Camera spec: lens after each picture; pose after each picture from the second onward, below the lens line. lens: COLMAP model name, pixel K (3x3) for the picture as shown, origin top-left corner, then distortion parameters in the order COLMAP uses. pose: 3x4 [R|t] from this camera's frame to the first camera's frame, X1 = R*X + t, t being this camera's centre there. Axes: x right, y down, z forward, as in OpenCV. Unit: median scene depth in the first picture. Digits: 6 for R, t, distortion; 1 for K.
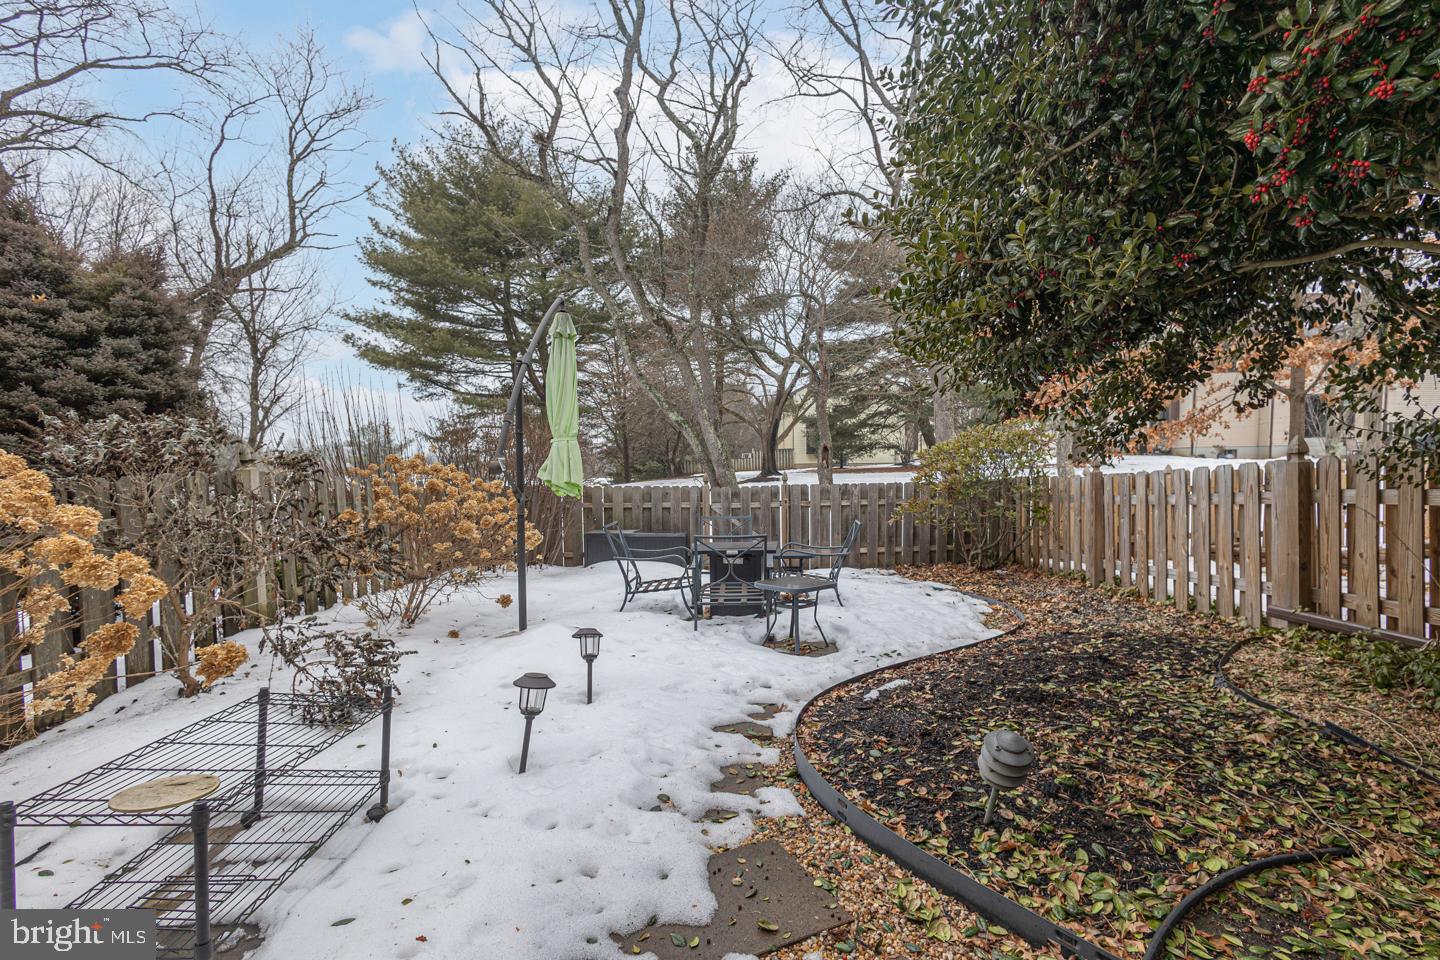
lens RADIAL K [[675.3, 0, 729.1], [0, 675.3, 478.9], [0, 0, 1]] dist [0.011153, -0.003938]
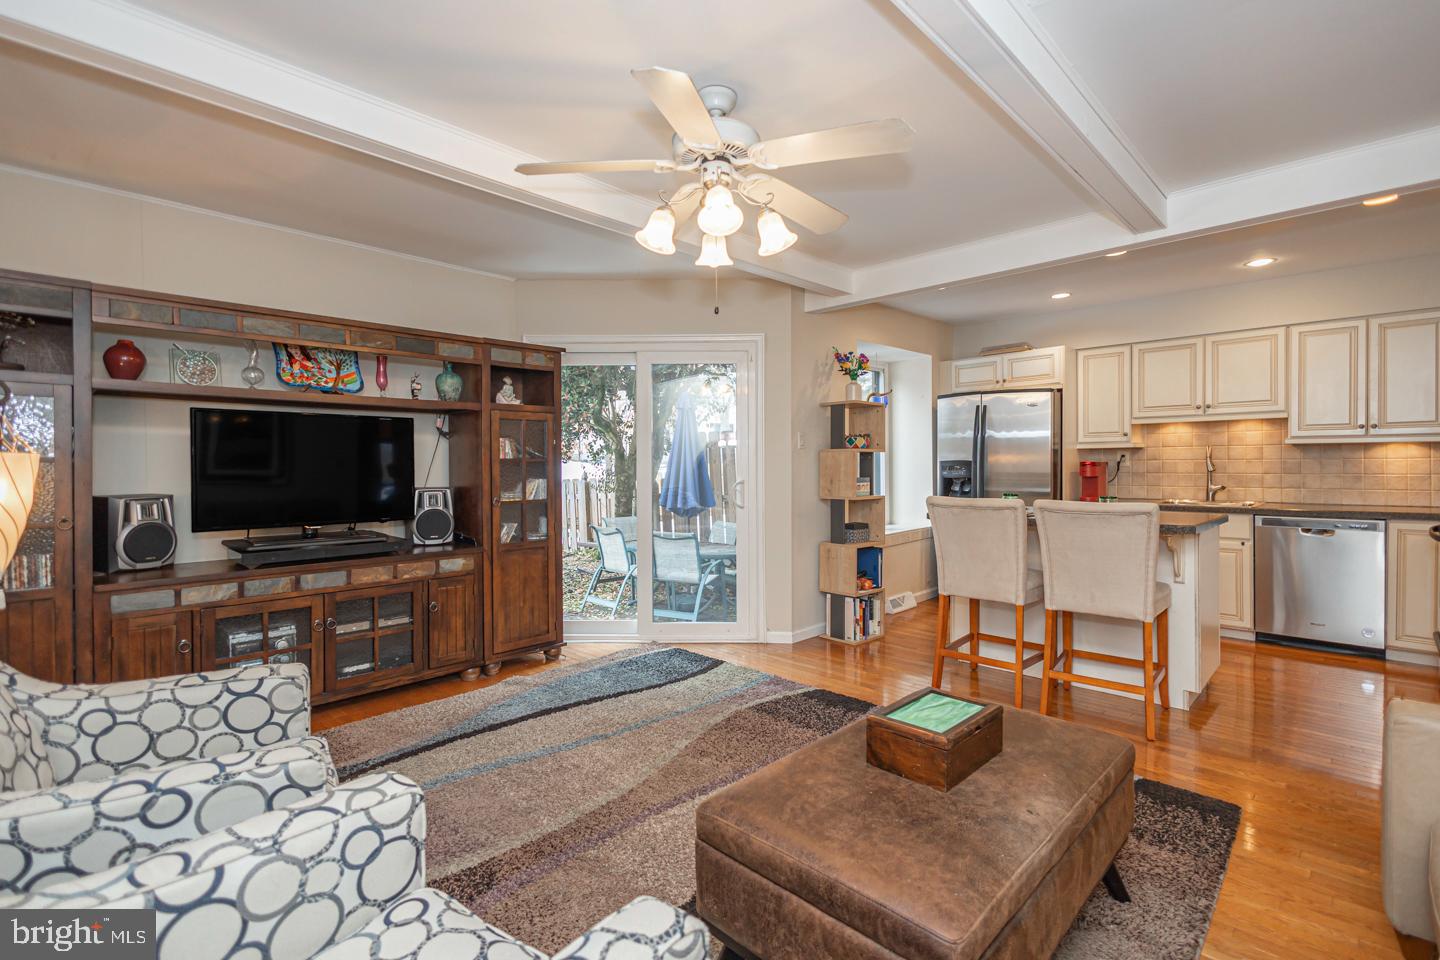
lens RADIAL K [[666.8, 0, 725.1], [0, 666.8, 470.1], [0, 0, 1]] dist [0.011418, -0.000729]
pose [[0.700278, 0.002474, 0.713866, -0.417857], [0.003203, 0.999973, -0.006608, -0.038102], [-0.713863, 0.006914, 0.700251, -0.824528]]
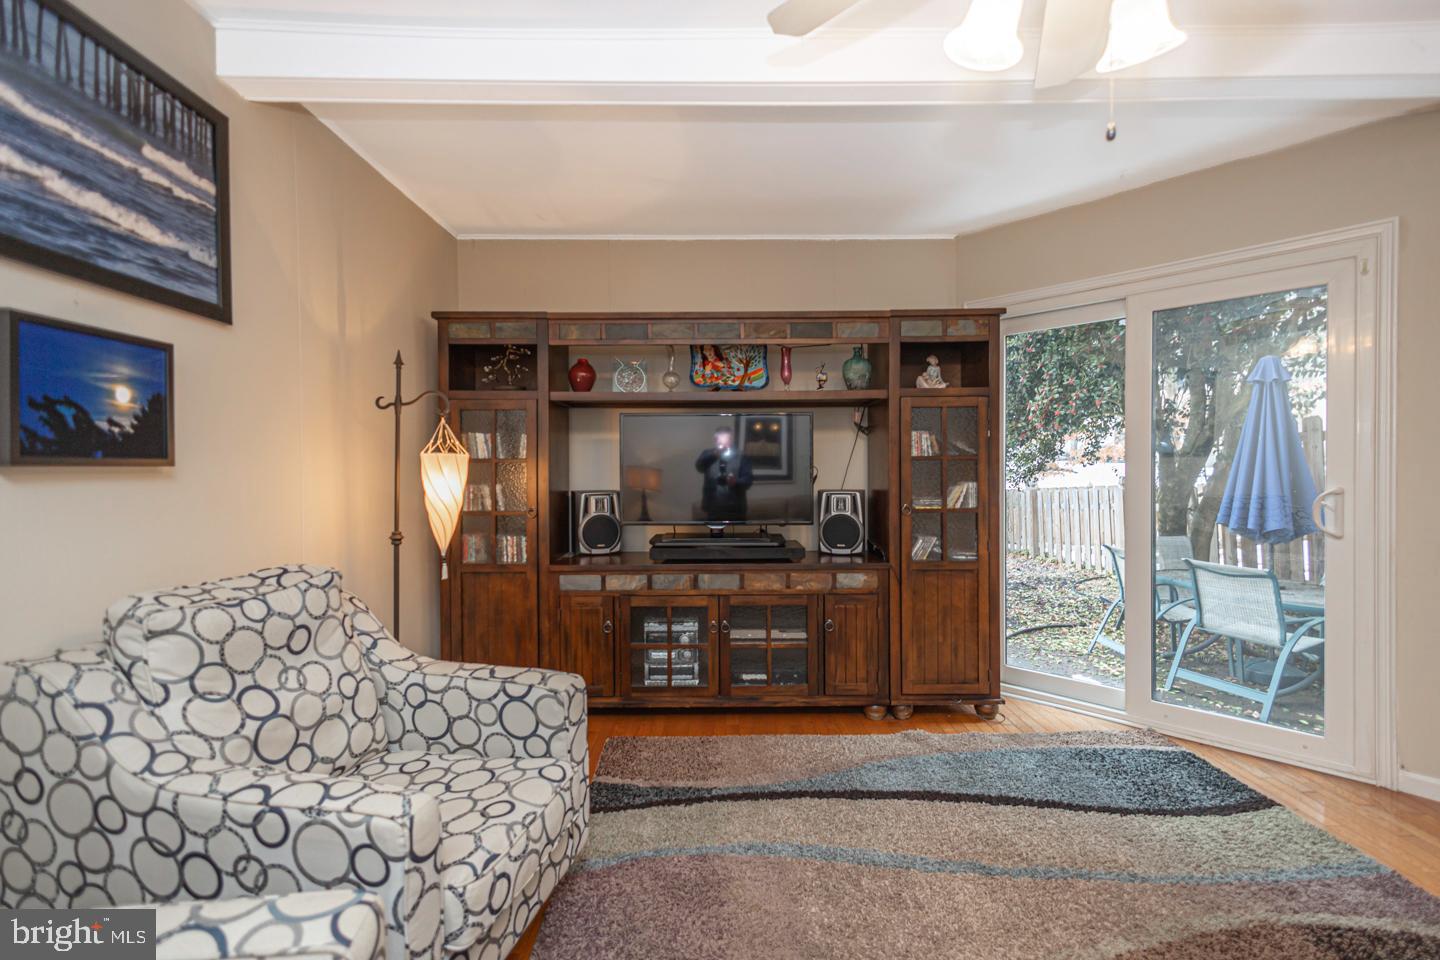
lens RADIAL K [[666.5, 0, 710.4], [0, 666.5, 479.3], [0, 0, 1]] dist [0.014858, -0.004897]
pose [[0.999901, 0.006827, -0.012277, -0.265895], [-0.006801, 0.999975, 0.002148, -0.036198], [0.012292, -0.002064, 0.999922, -0.746408]]
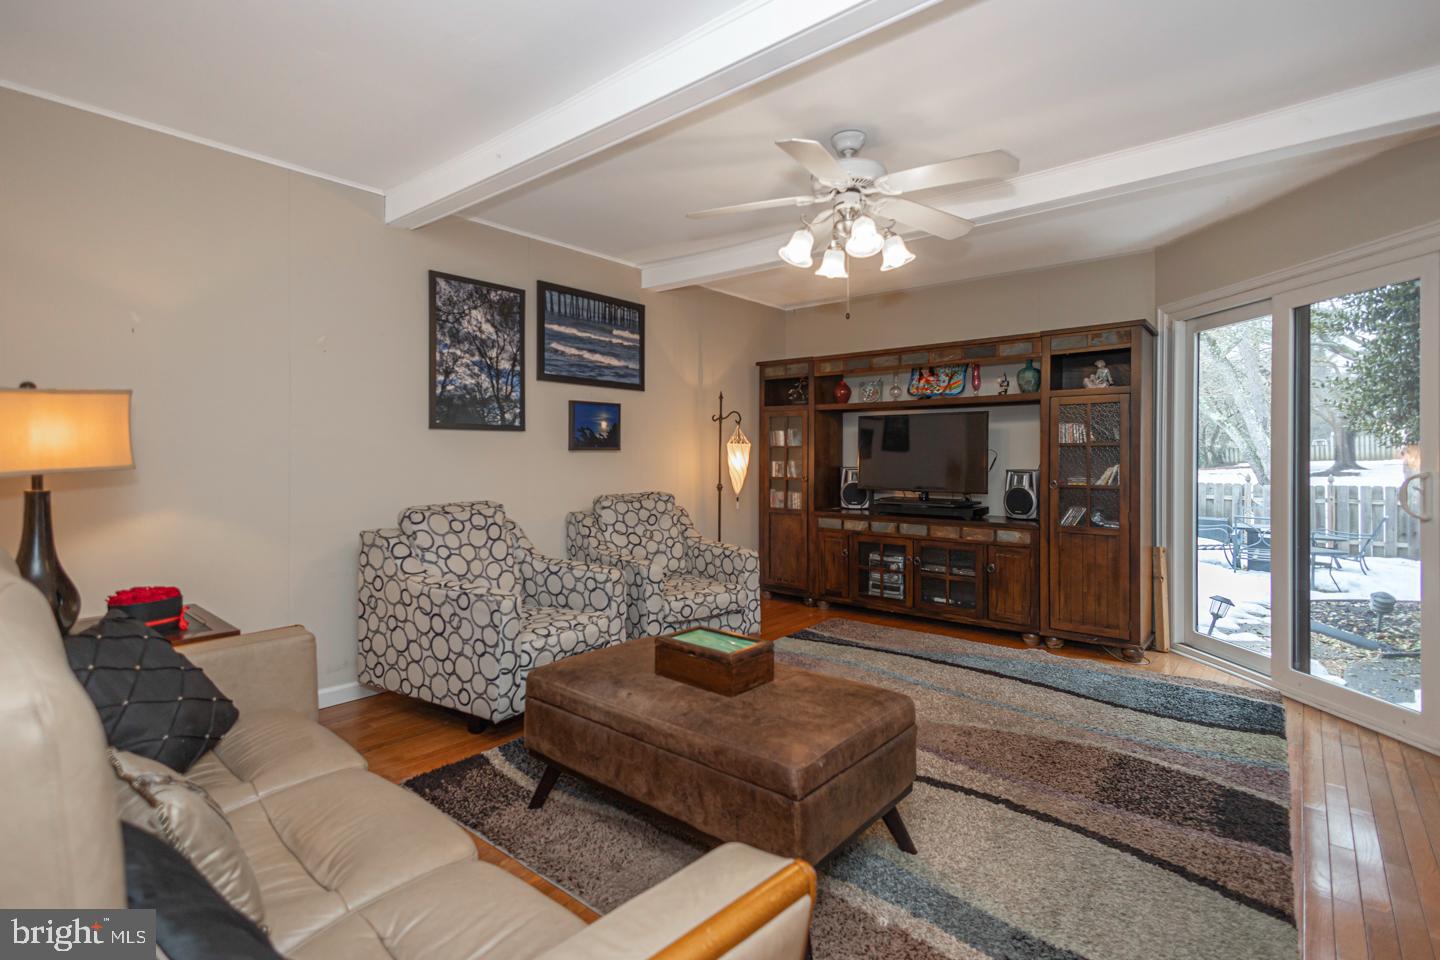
lens RADIAL K [[679.5, 0, 721.3], [0, 679.5, 456.1], [0, 0, 1]] dist [0.011732, -0.000087]
pose [[0.763435, 0.012785, -0.645759, 0.059772], [-0.017592, 0.999845, -0.001002, -0.034588], [0.645646, 0.012125, 0.763541, -0.956967]]
